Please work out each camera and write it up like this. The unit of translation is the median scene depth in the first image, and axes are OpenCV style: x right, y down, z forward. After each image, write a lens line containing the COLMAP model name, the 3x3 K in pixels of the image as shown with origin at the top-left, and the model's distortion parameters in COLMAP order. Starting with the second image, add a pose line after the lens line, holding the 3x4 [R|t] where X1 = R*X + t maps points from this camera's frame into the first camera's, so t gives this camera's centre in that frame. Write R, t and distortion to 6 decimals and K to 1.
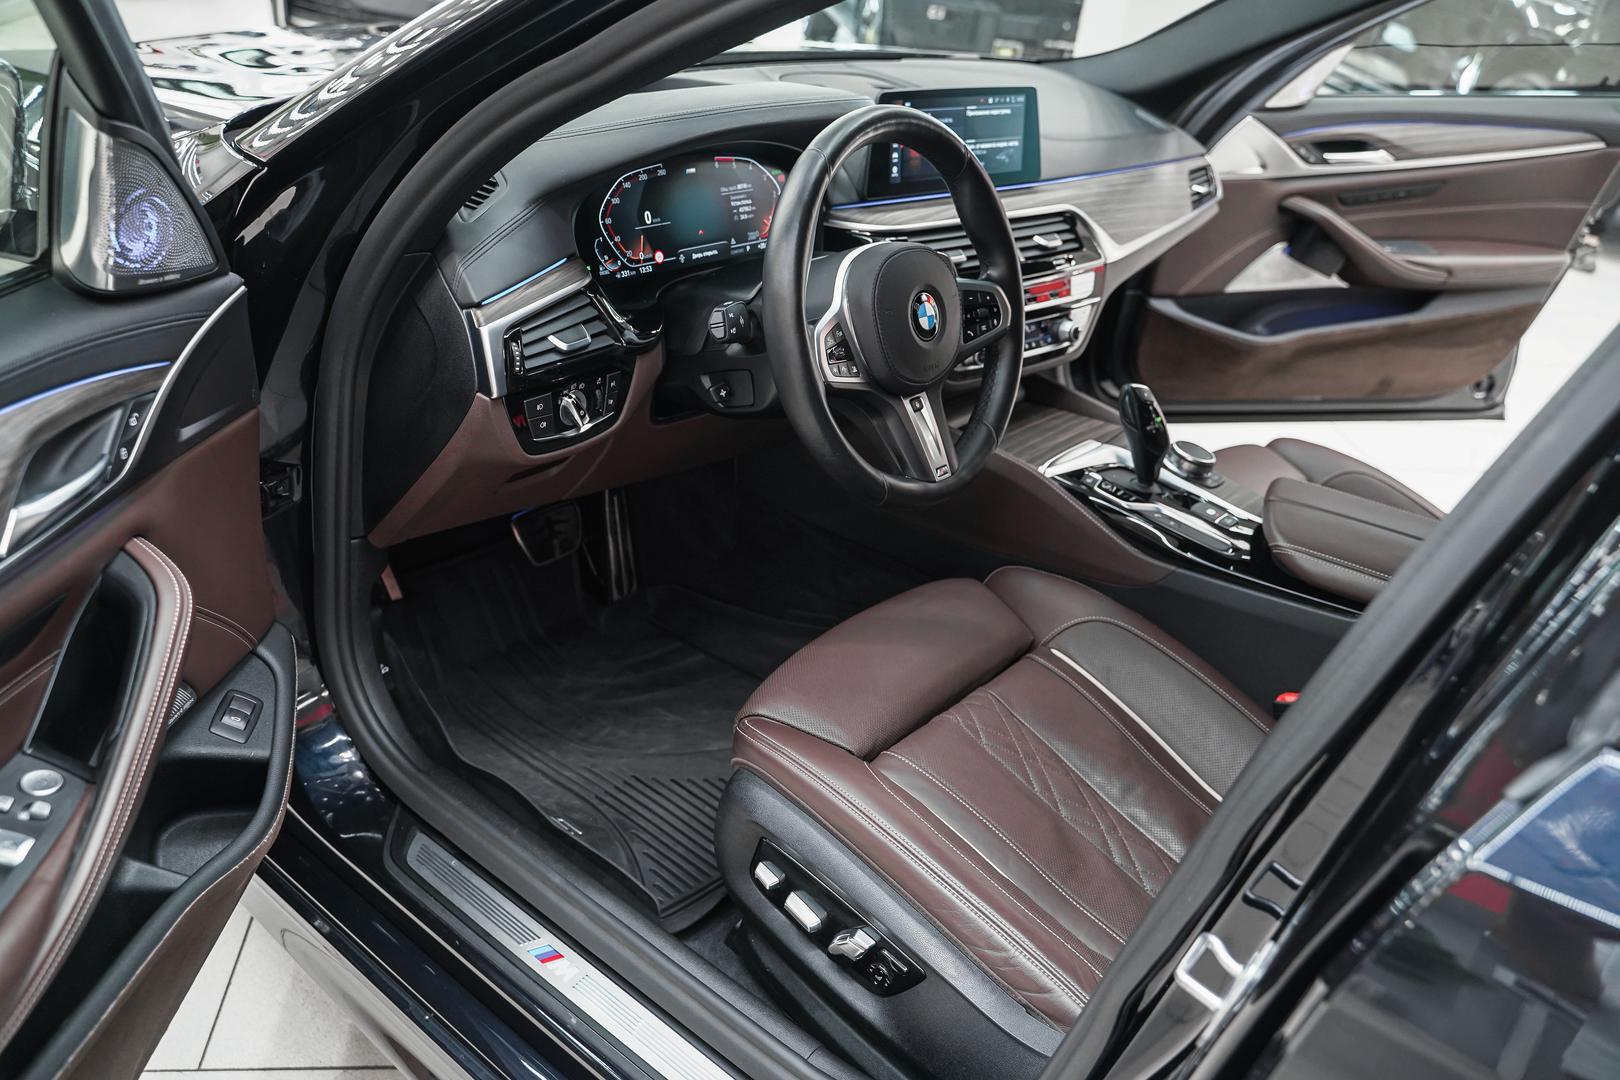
lens RADIAL K [[1288.3, 0, 803.4], [0, 1288.3, 540.9], [0, 0, 1]] dist [-0.011846, 0.013885]
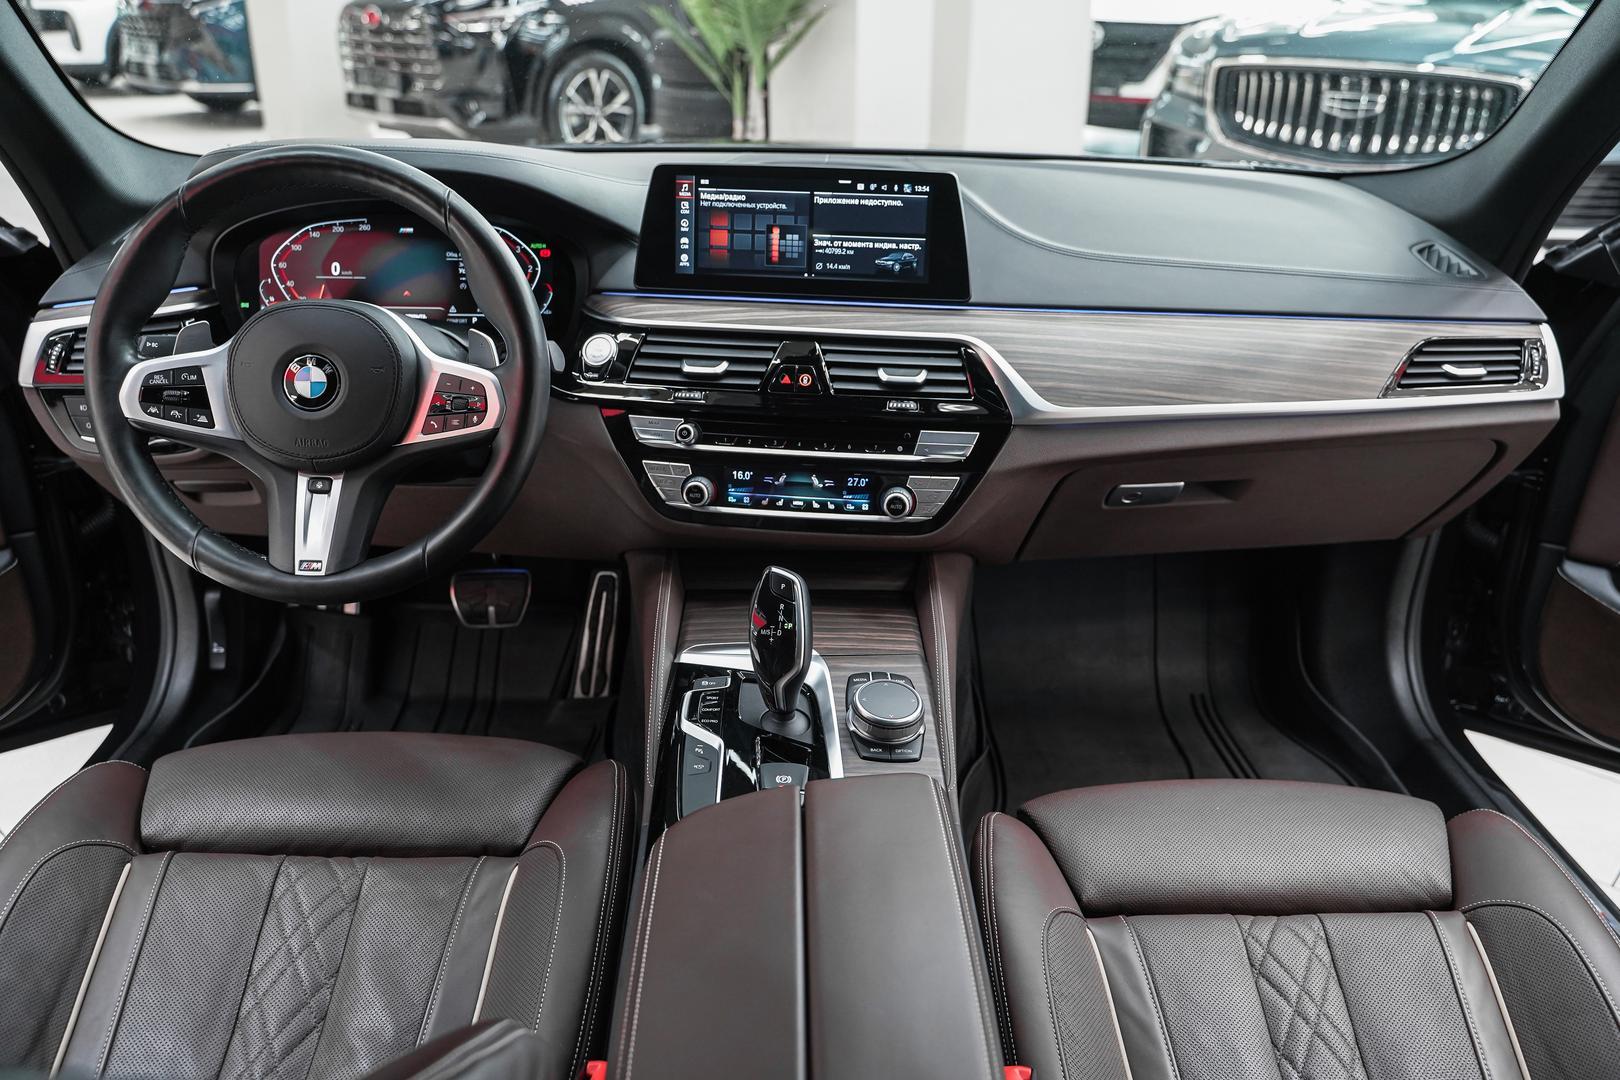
lens RADIAL K [[1288.3, 0, 811.8], [0, 1288.3, 530.6], [0, 0, 1]] dist [-0.011846, 0.013885]
pose [[0.655678, 0.205677, -0.726487, 0.764137], [-0.306591, 0.951814, -0.007238, -0.140619], [0.689991, 0.227480, 0.687142, 0.528078]]
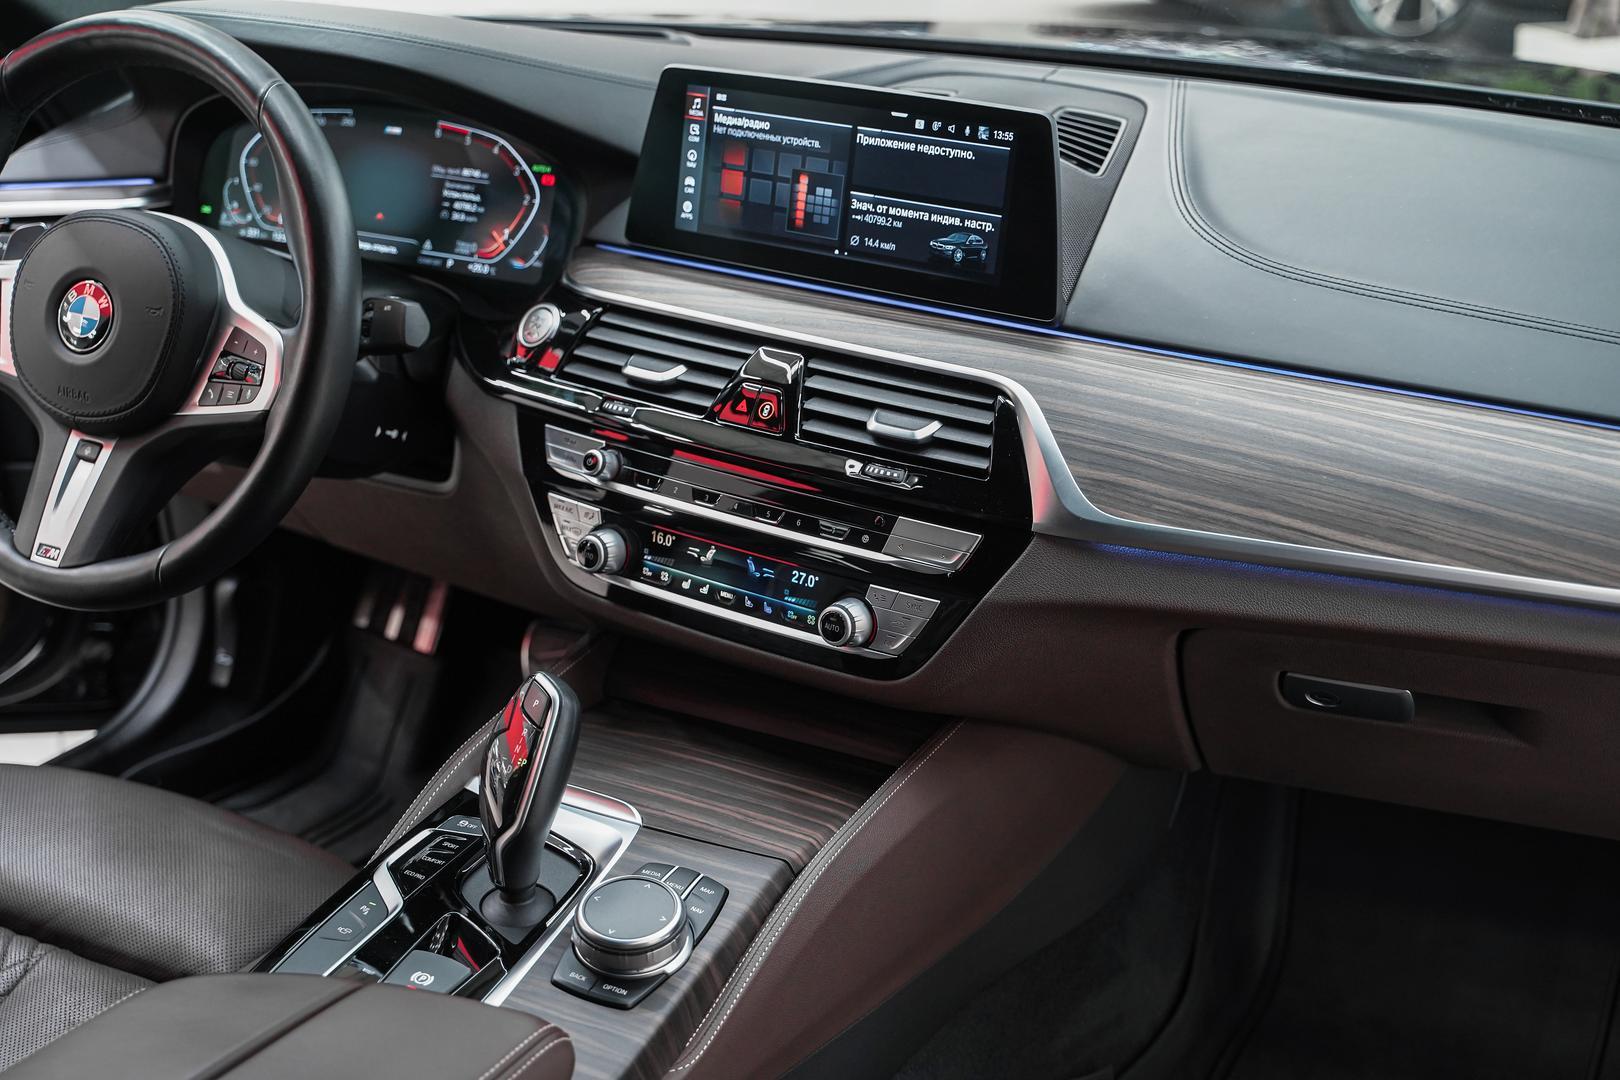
lens RADIAL K [[2137.7, 0, 805.8], [0, 2137.7, 541.6], [0, 0, 1]] dist [0.003767, 0.000000]
pose [[0.213035, 0.255347, -0.943087, 0.987228], [-0.451544, 0.881710, 0.136729, -0.310594], [0.866443, 0.396718, 0.303136, 0.823902]]
